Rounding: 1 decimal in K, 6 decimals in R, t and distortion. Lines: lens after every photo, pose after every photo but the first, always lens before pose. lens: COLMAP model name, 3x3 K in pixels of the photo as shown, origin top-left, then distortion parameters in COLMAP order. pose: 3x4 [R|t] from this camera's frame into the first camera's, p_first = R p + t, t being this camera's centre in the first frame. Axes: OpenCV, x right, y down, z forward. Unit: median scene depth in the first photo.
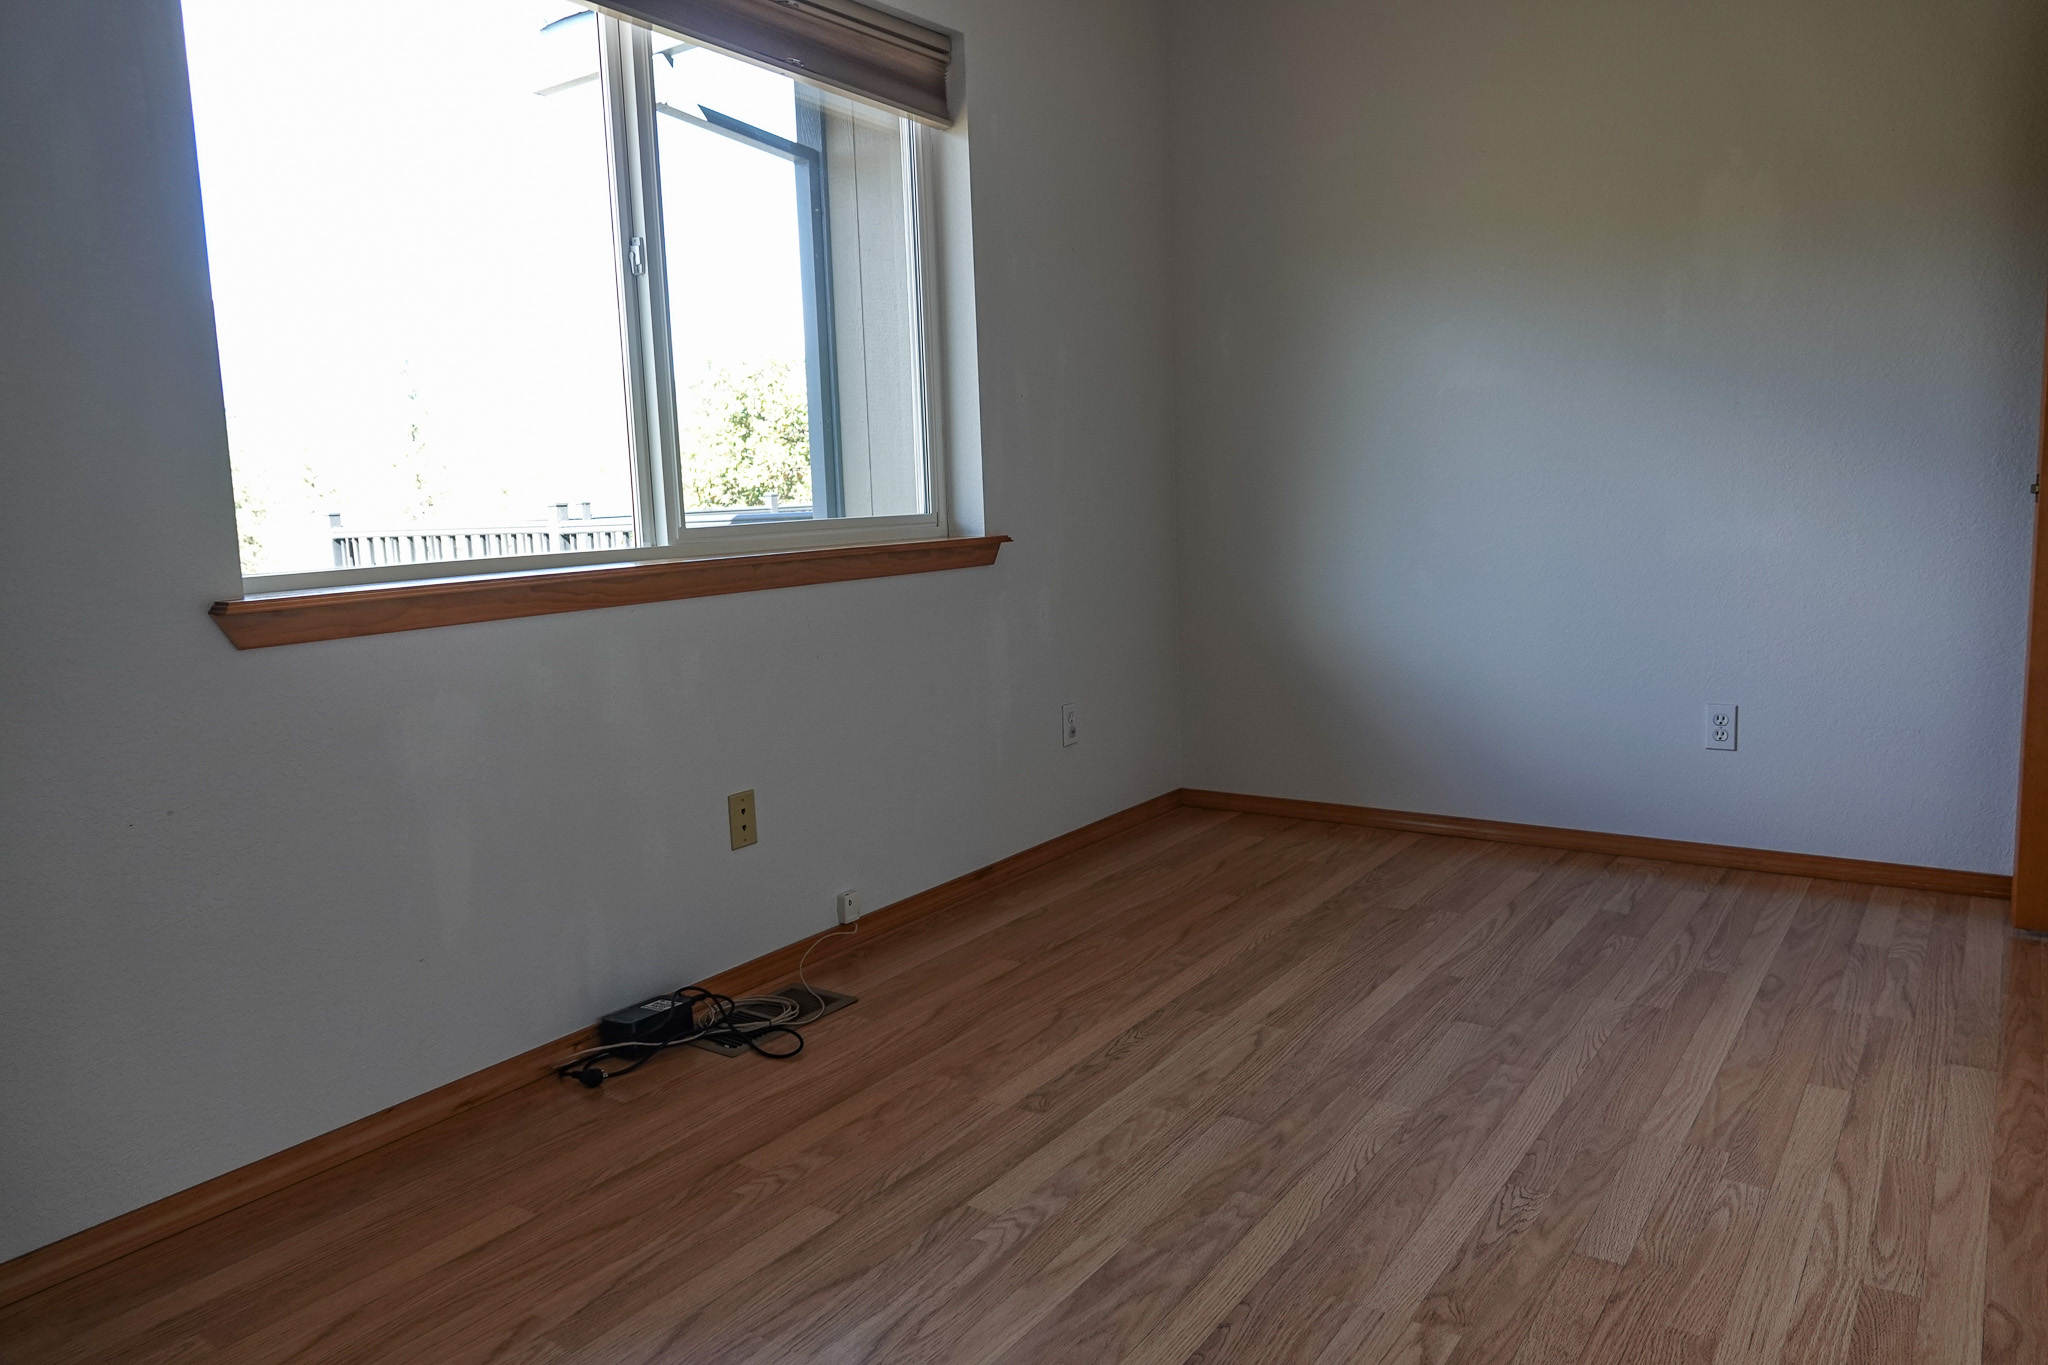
lens RADIAL K [[1415.6, 0, 1049.2], [0, 1415.6, 664.6], [0, 0, 1]] dist [0.005128, -0.000328]
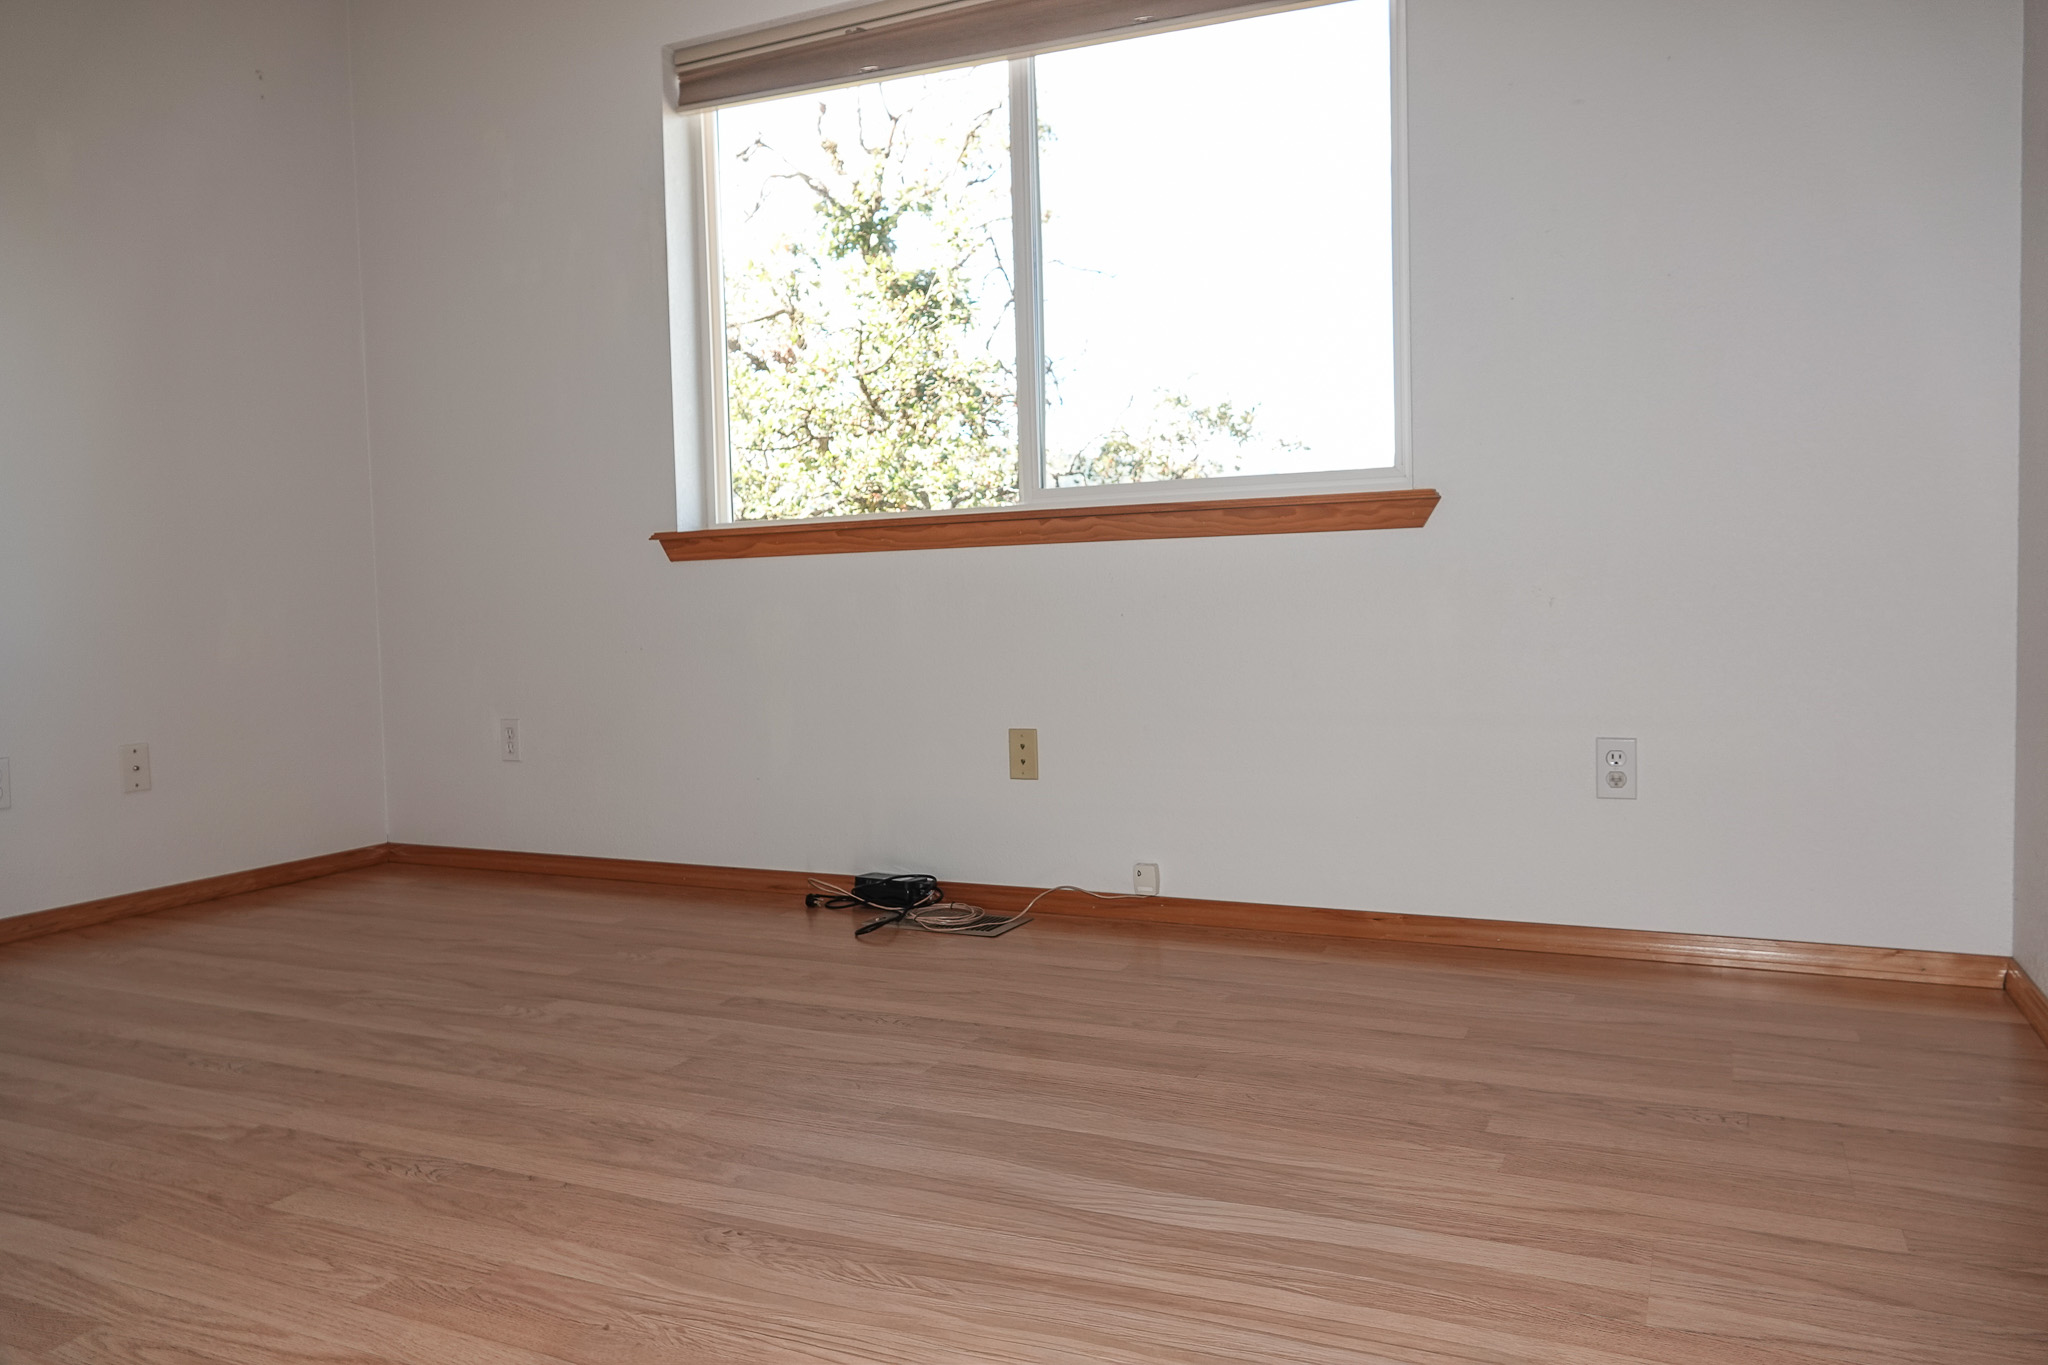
lens RADIAL K [[1432.5, 0, 1024.0], [0, 1432.5, 682.5], [0, 0, 1]] dist [0.003798, -0.000027]
pose [[0.155304, 0.087901, -0.983948, 0.979835], [-0.105500, 0.991813, 0.071952, -0.027874], [0.982217, 0.092632, 0.163306, 0.925003]]
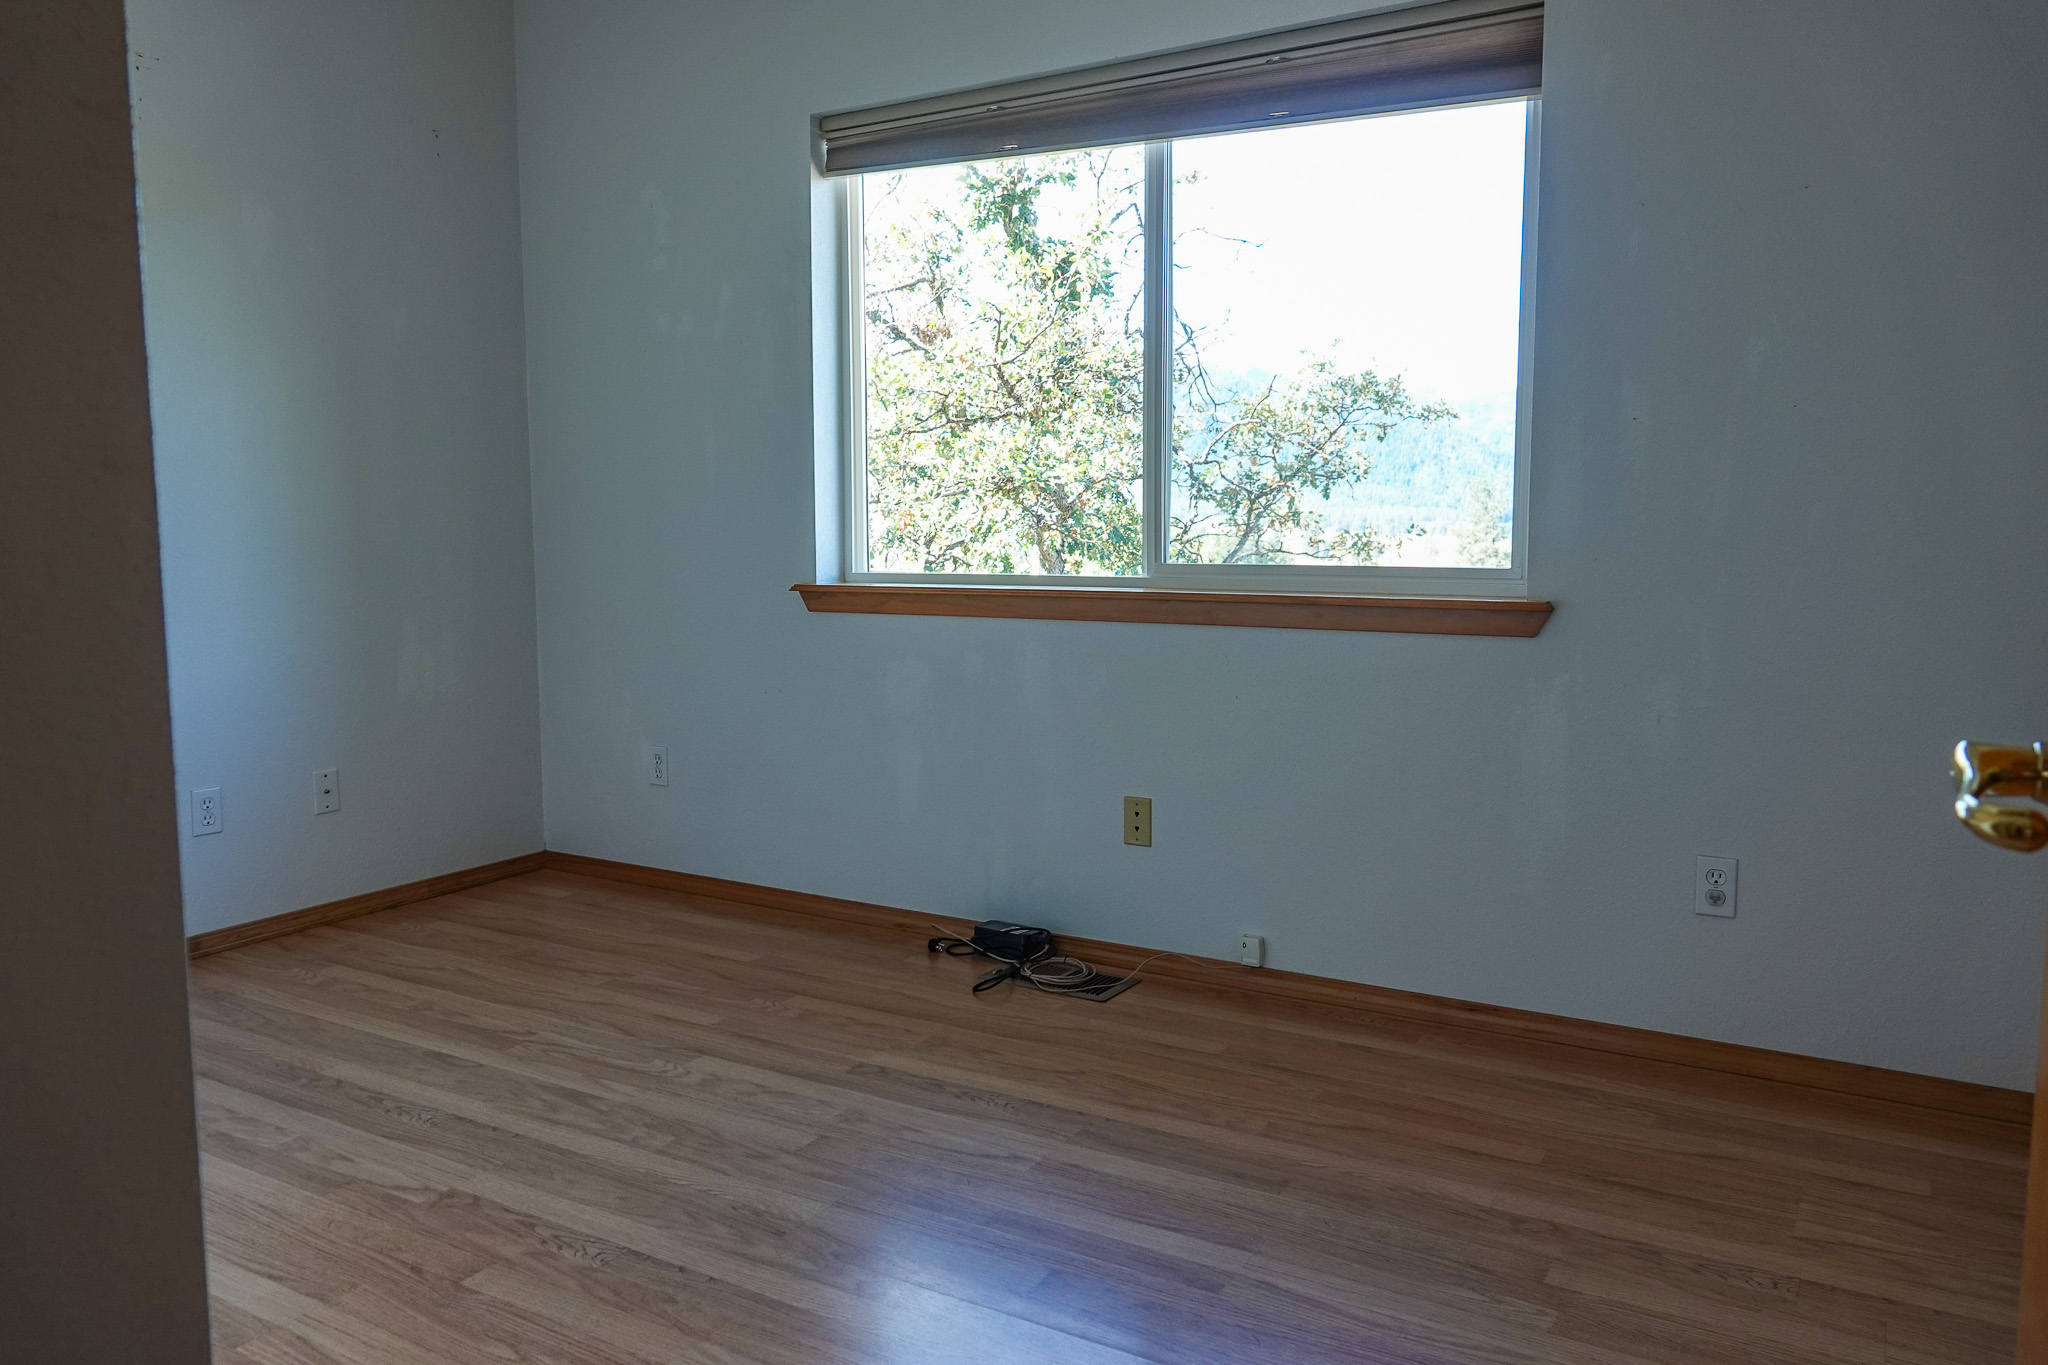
lens RADIAL K [[1458.4, 0, 1024.0], [0, 1458.4, 682.5], [0, 0, 1]] dist [0.000270, -0.000016]
pose [[0.061421, 0.144384, -0.987614, 1.042671], [-0.127339, 0.982530, 0.135721, -0.167459], [0.989956, 0.117426, 0.078734, 0.912449]]
